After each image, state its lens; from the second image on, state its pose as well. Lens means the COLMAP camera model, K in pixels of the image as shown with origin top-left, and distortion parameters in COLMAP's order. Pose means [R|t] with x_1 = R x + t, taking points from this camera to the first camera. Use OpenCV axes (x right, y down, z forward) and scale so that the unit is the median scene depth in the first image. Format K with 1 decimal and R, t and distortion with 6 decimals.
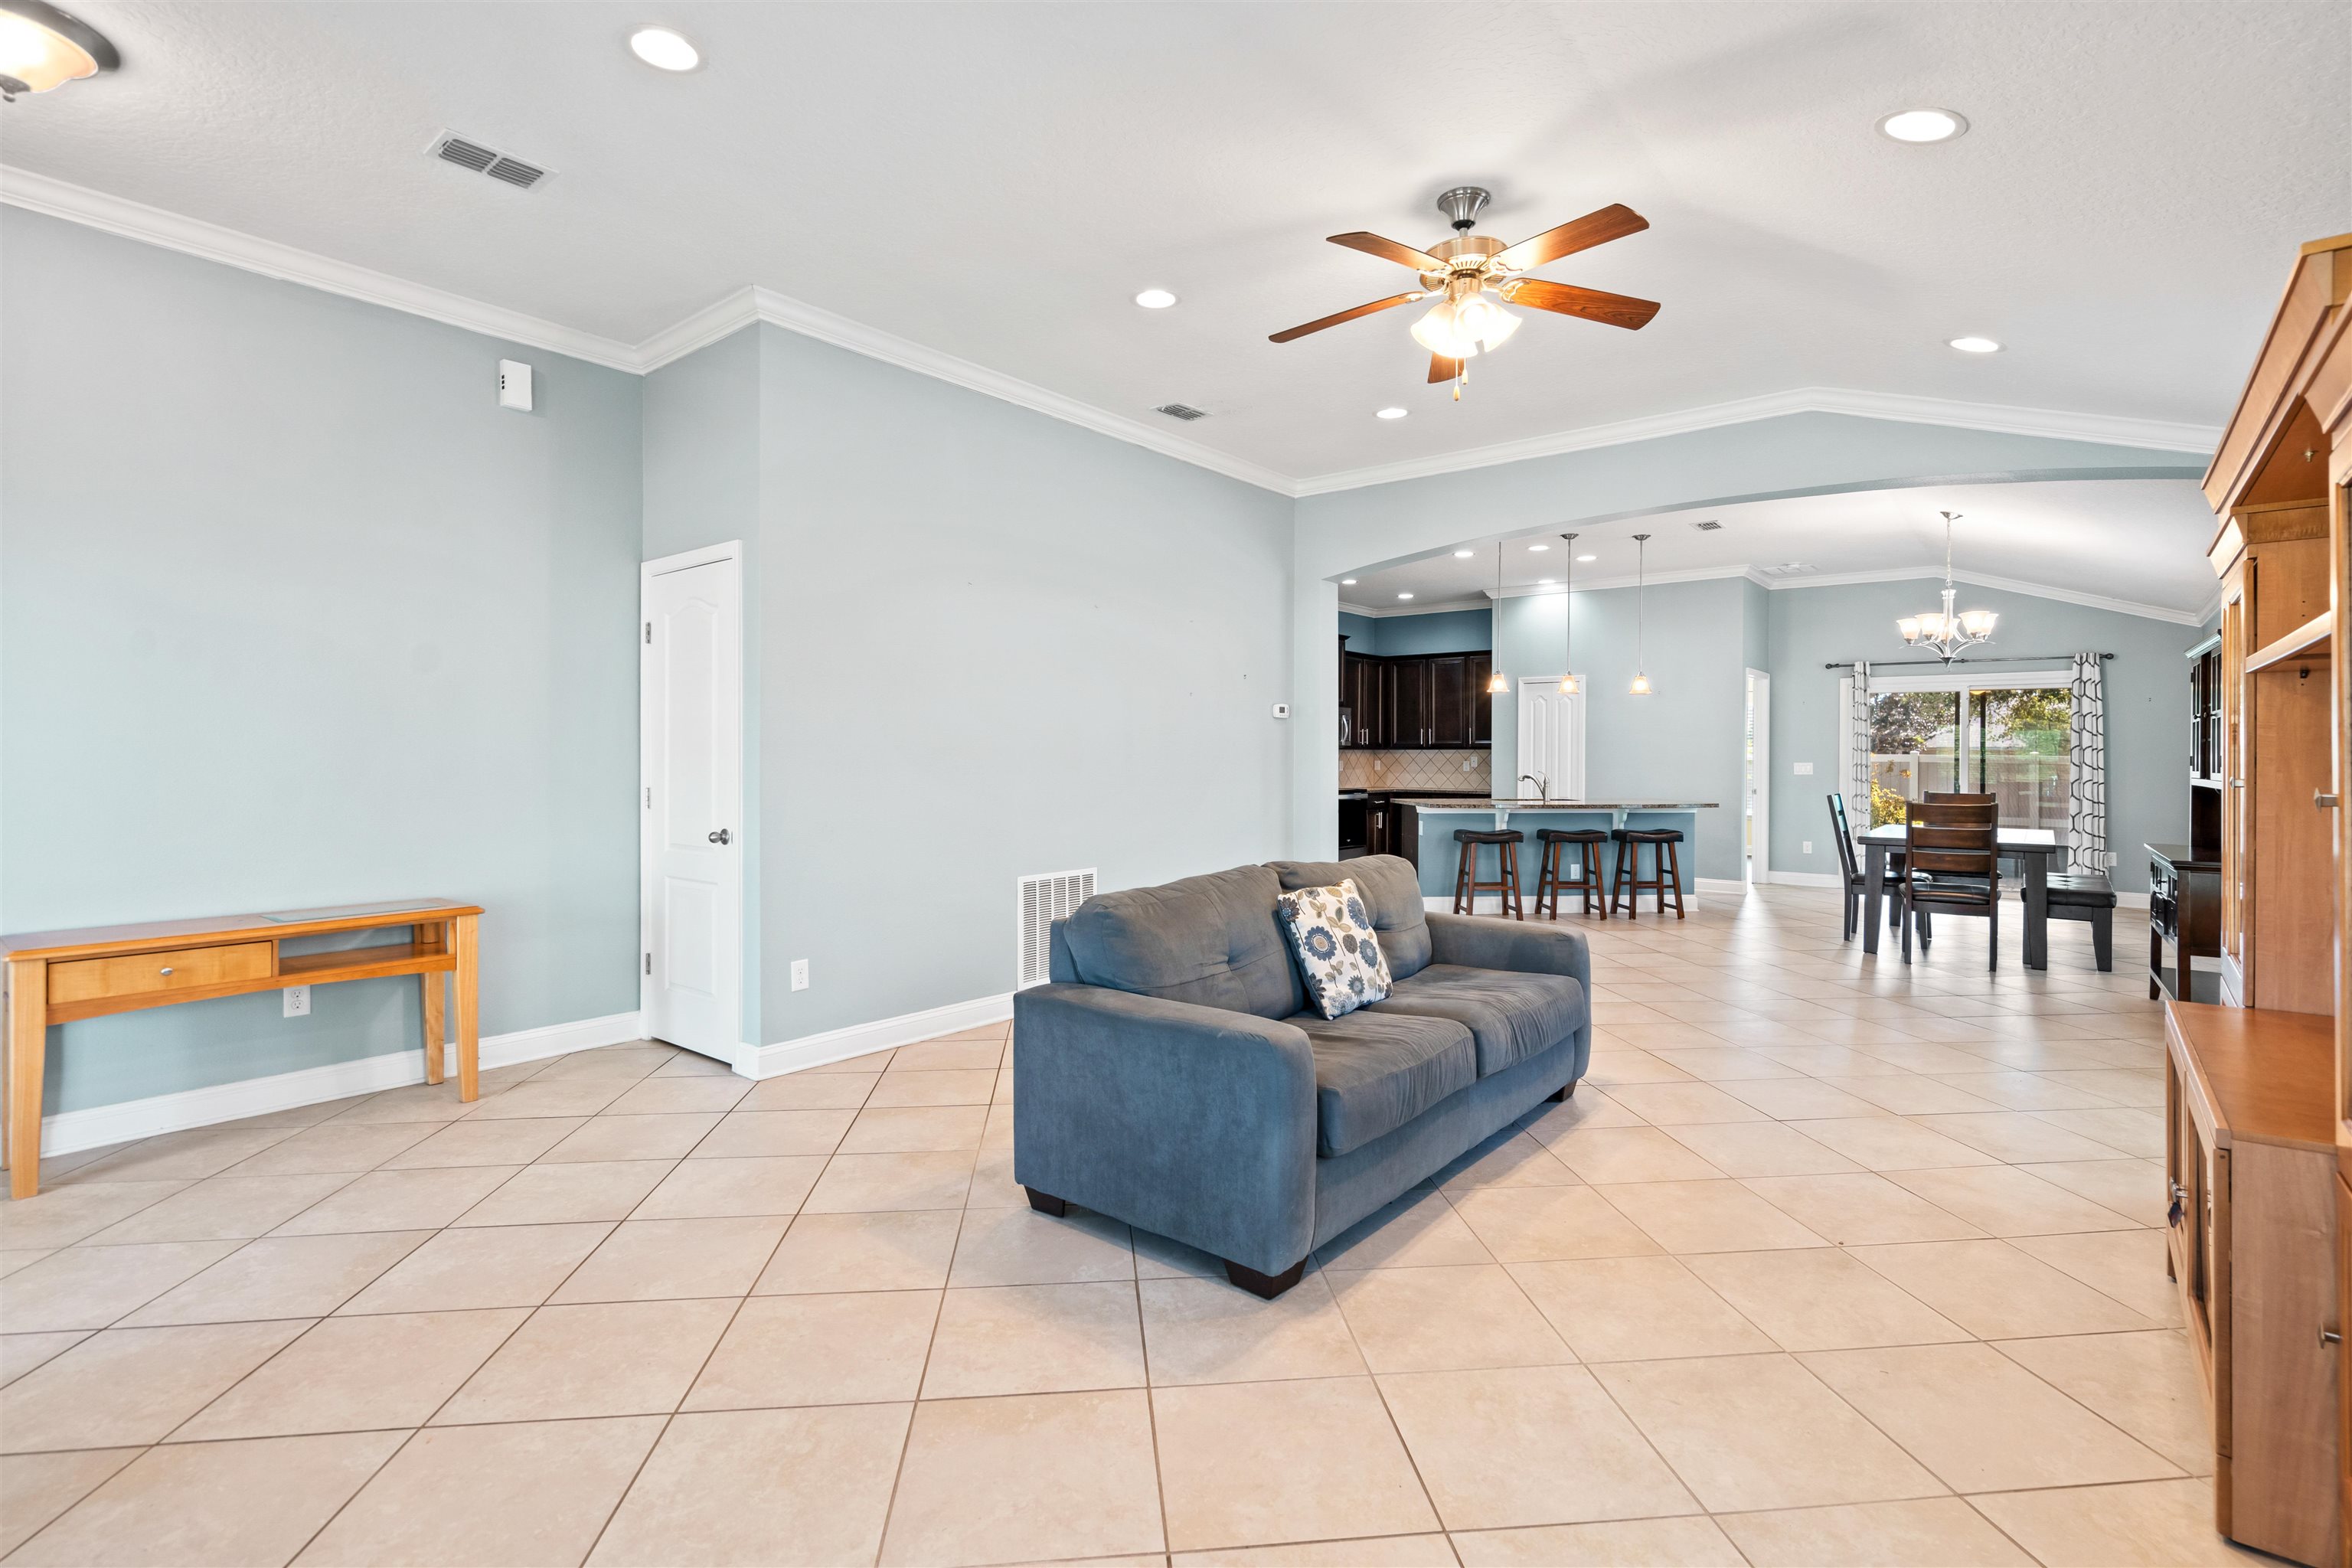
lens RADIAL K [[1115.2, 0, 1175.2], [0, 1115.2, 736.2], [0, 0, 1]] dist [0.000526, 0.000419]
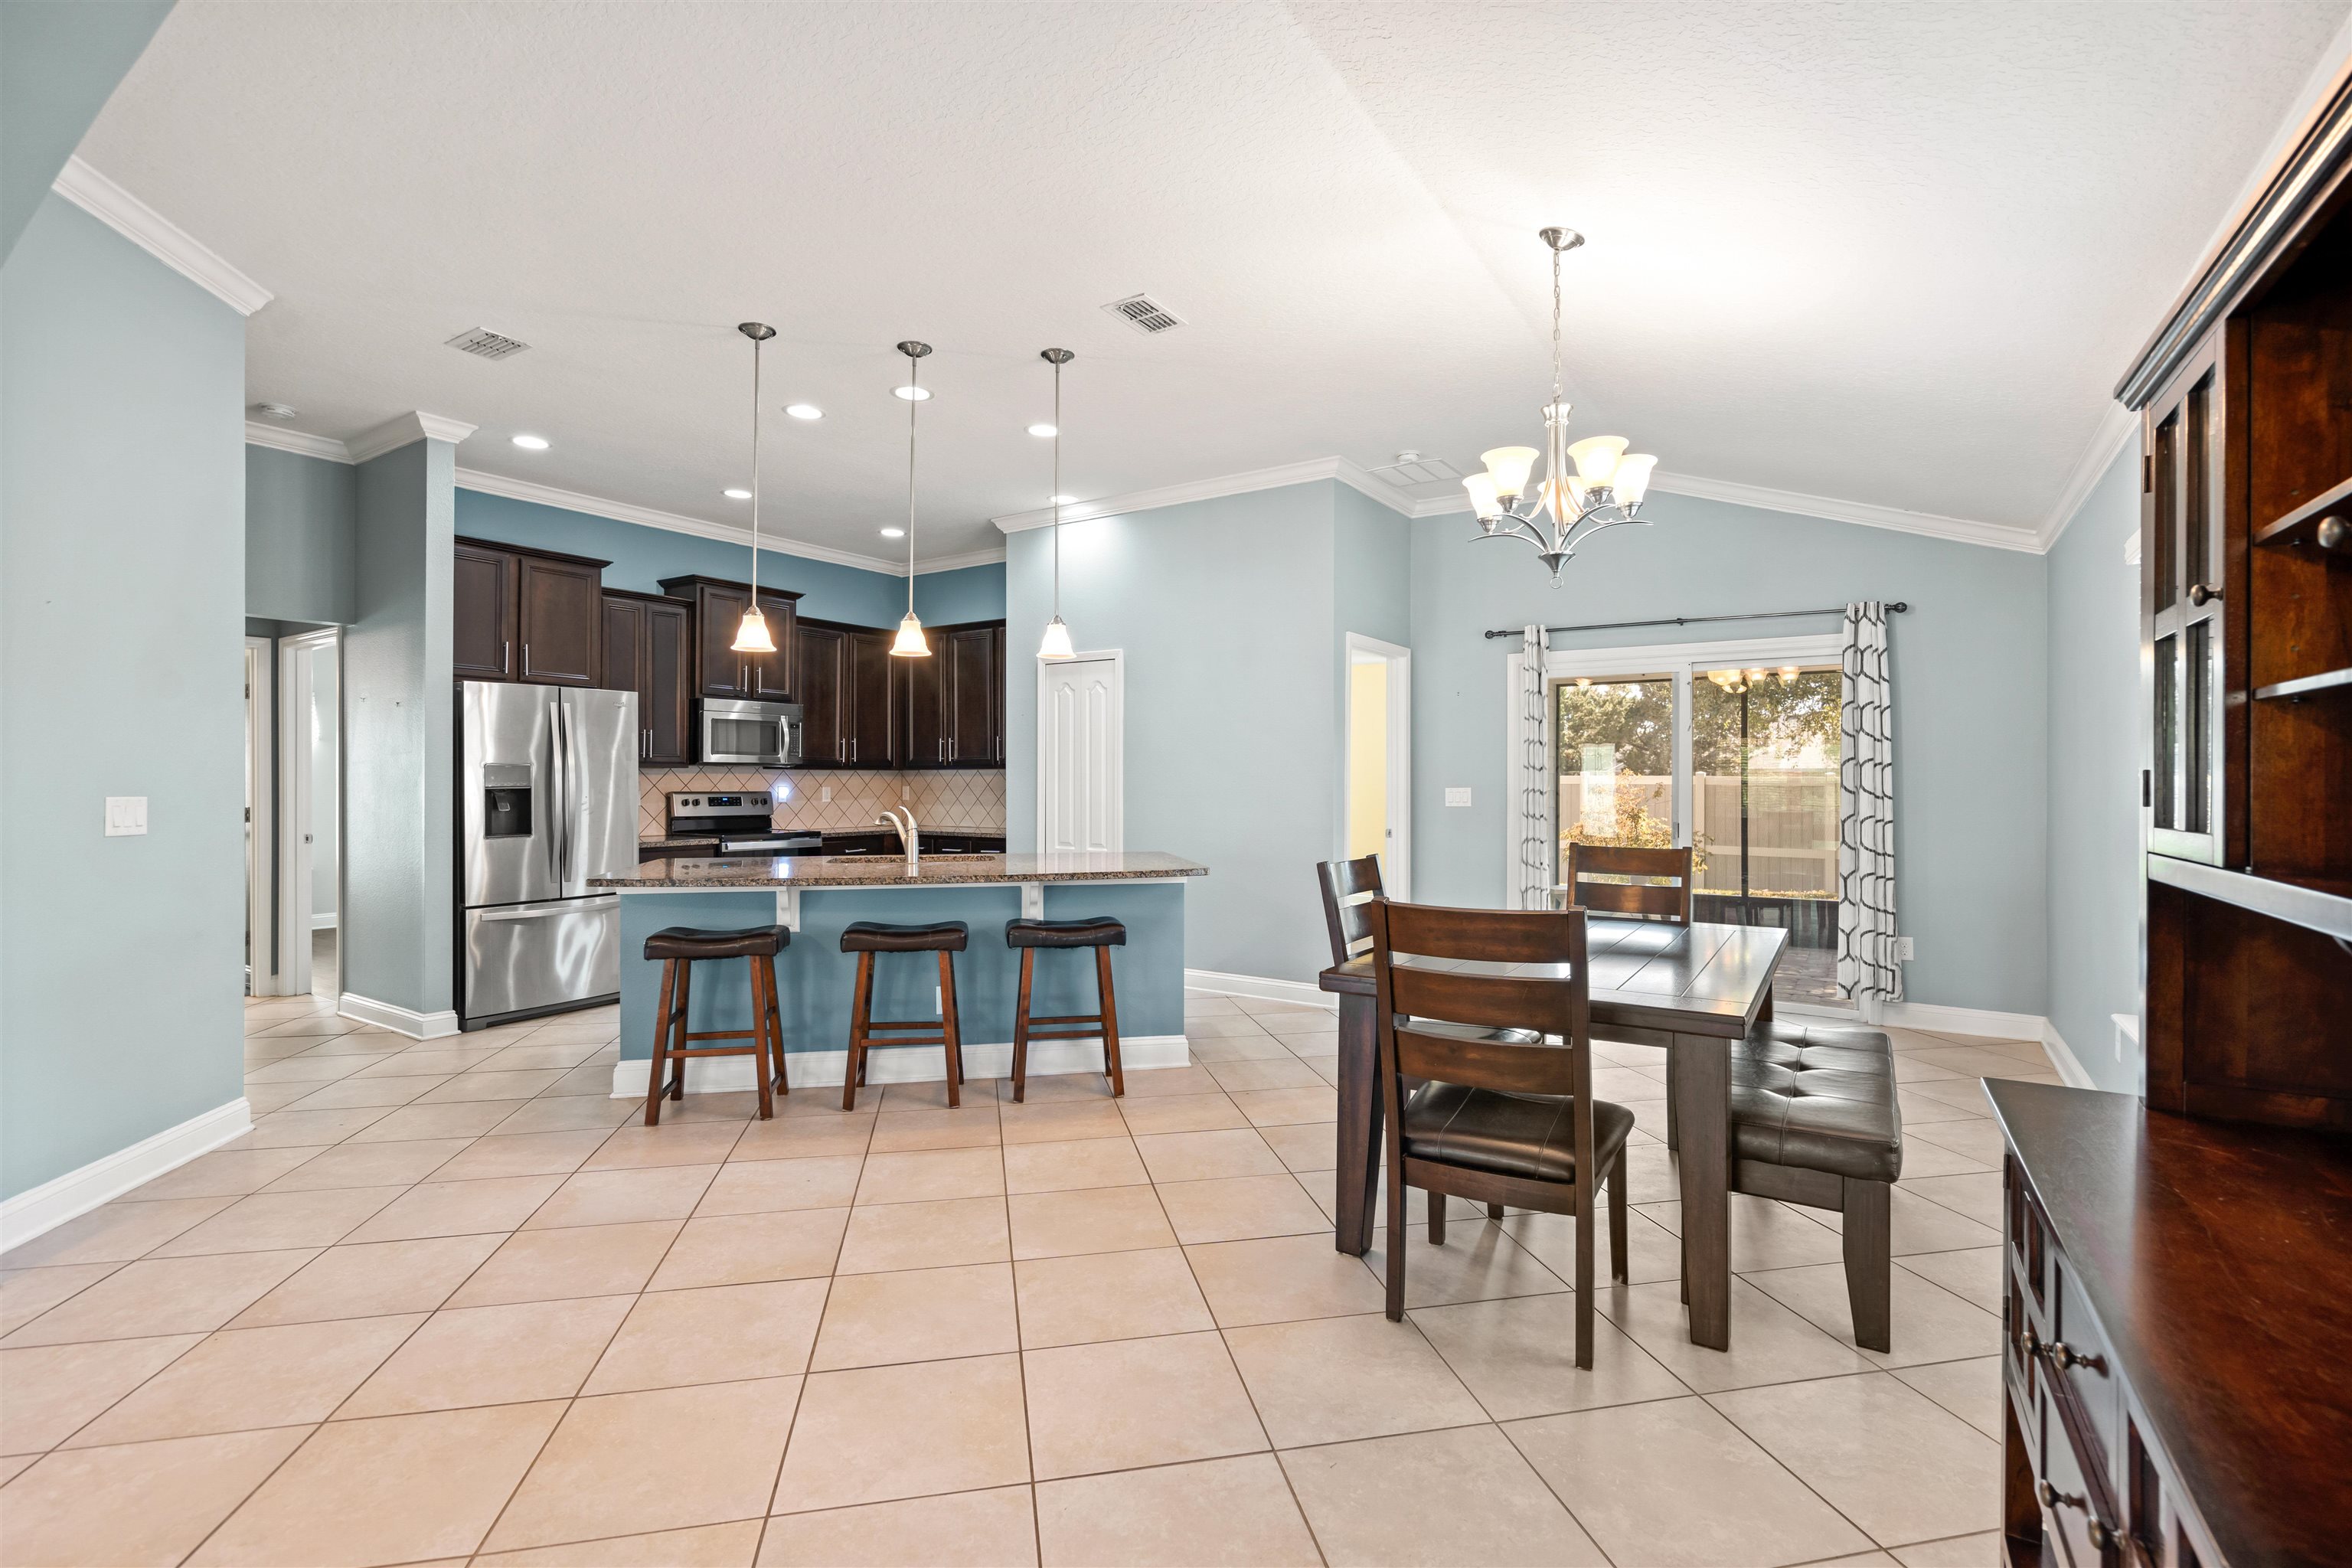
lens RADIAL K [[1066.4, 0, 1183.8], [0, 1066.4, 754.9], [0, 0, 1]] dist [-0.001024, -0.000051]
pose [[0.995445, -0.000991, 0.095328, 0.402188], [0.001546, 0.999982, -0.005753, 0.009418], [-0.095321, 0.005874, 0.995429, 0.470520]]
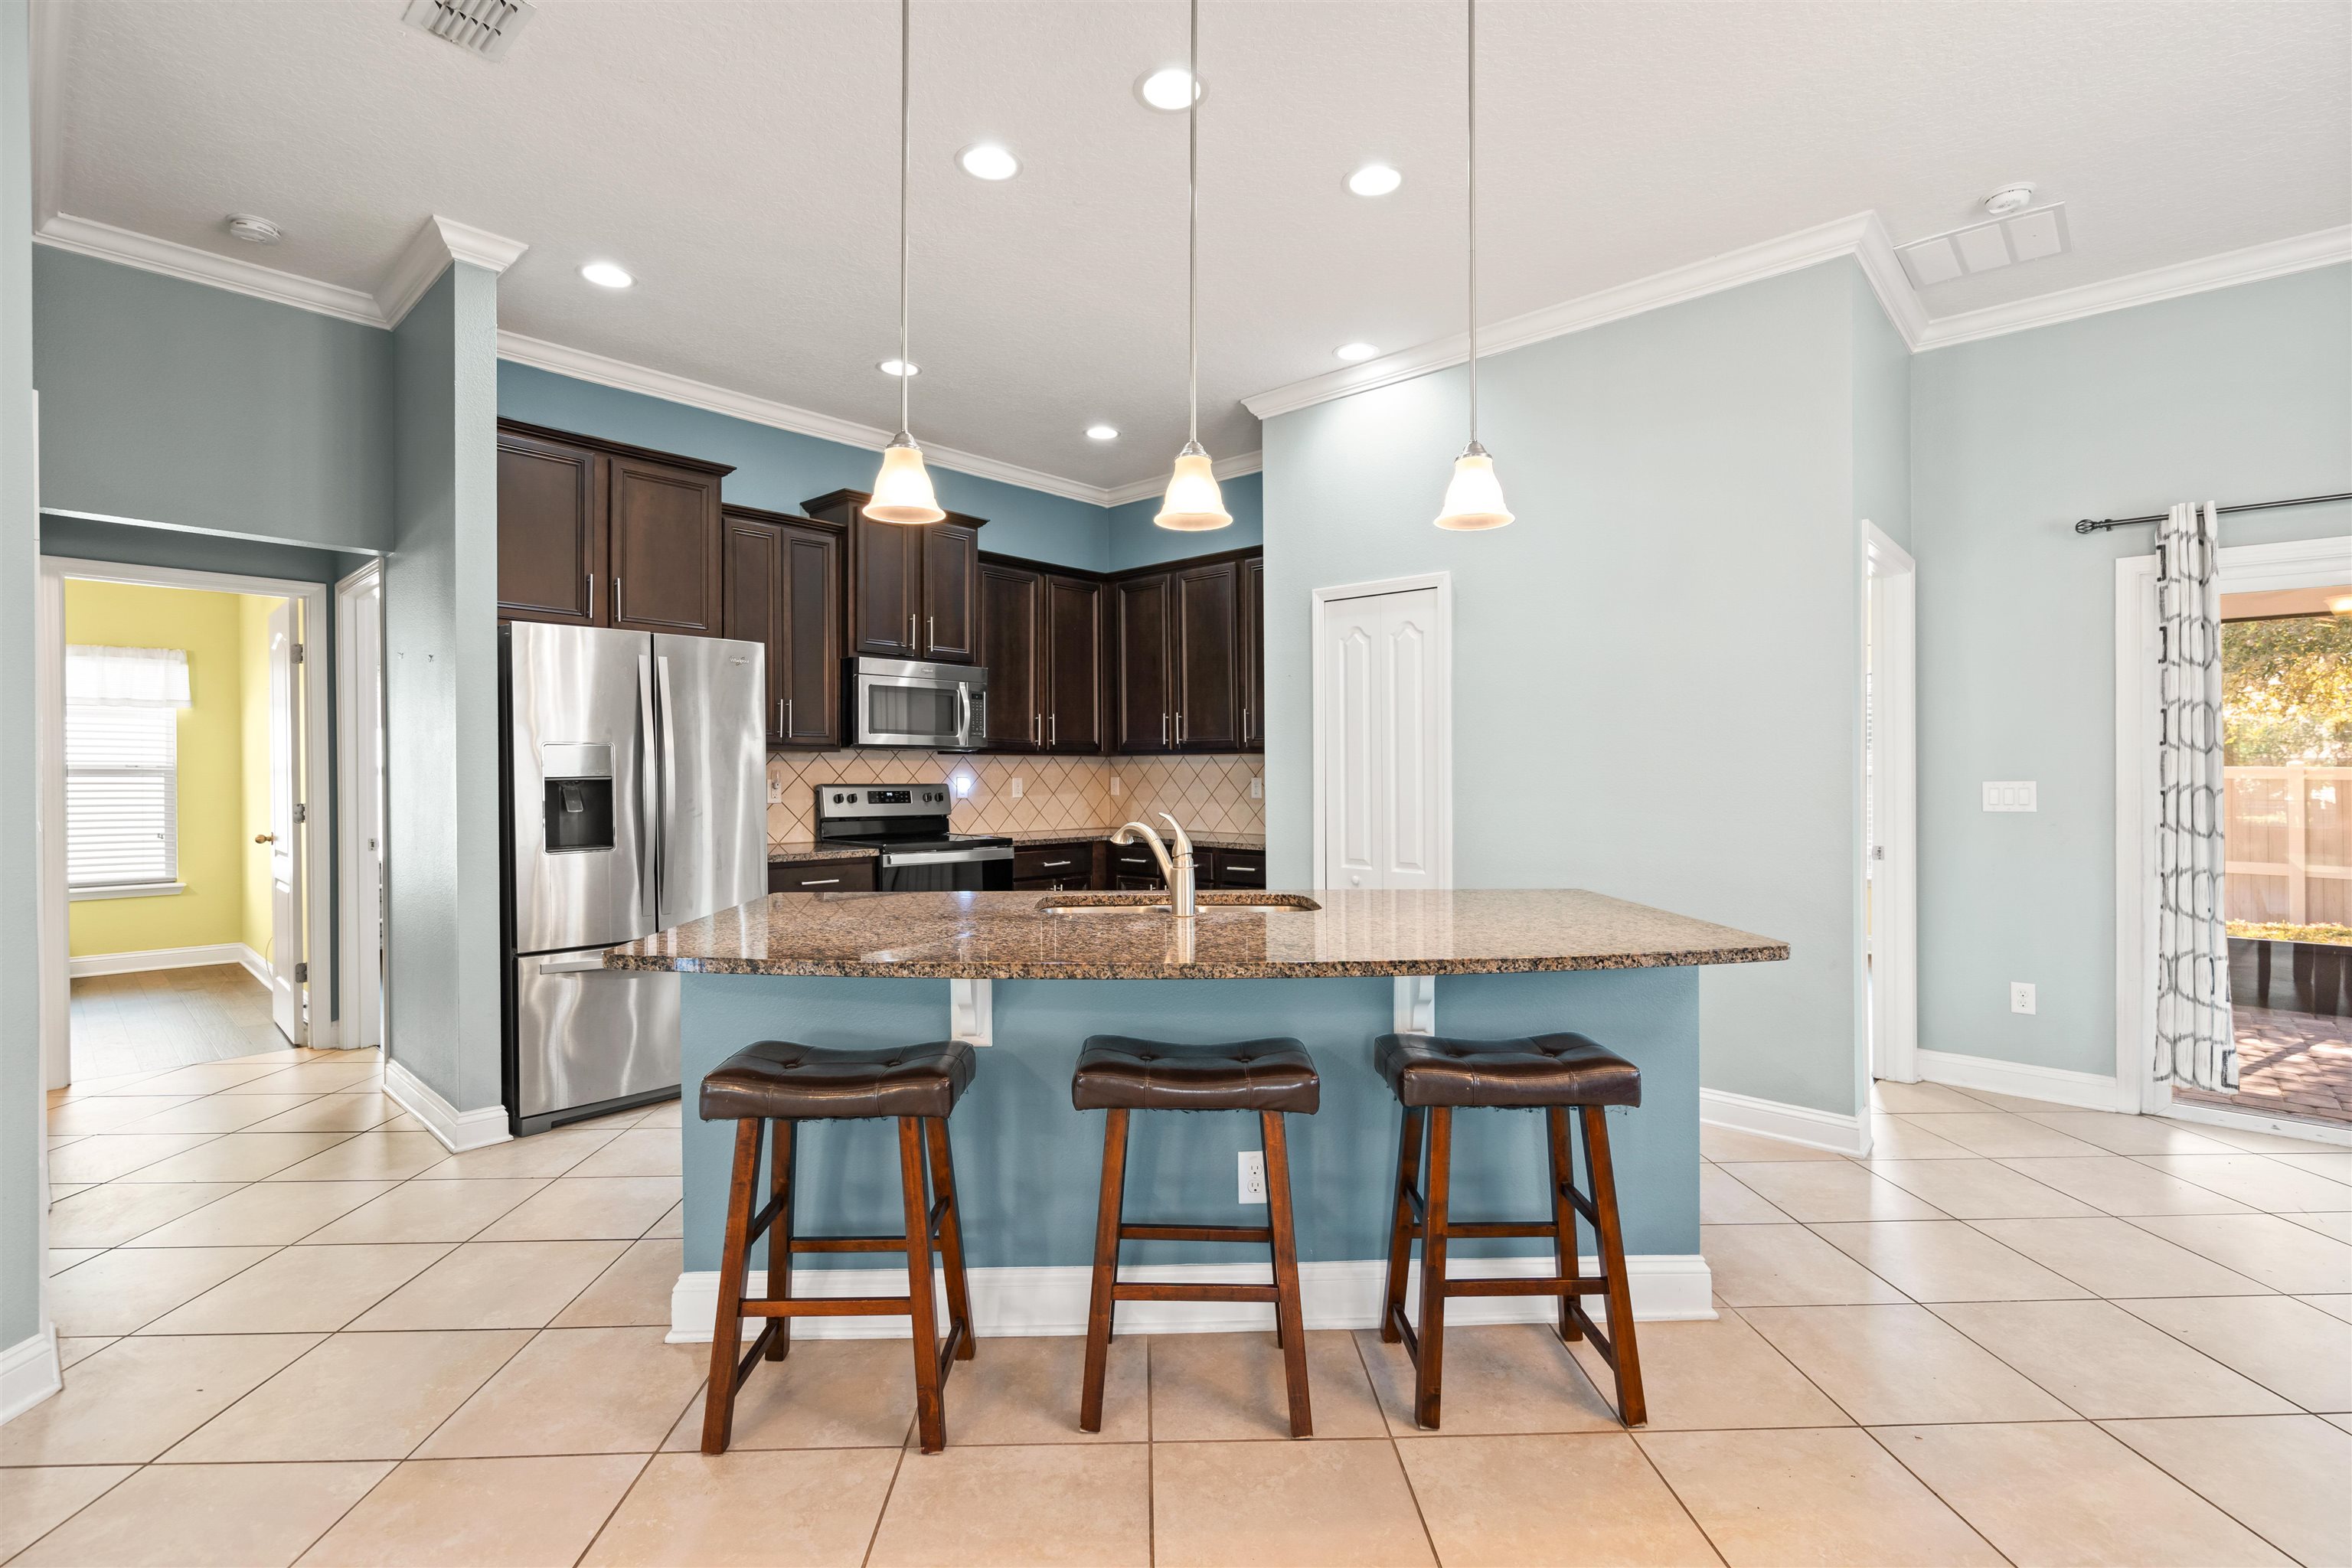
lens RADIAL K [[1060.3, 0, 1181.6], [0, 1060.3, 777.8], [0, 0, 1]] dist [0.000246, -0.009239]
pose [[0.998039, -0.002089, -0.062563, 0.340531], [0.003541, 0.999727, 0.023106, 0.014784], [0.062497, -0.023283, 0.997774, 0.702613]]
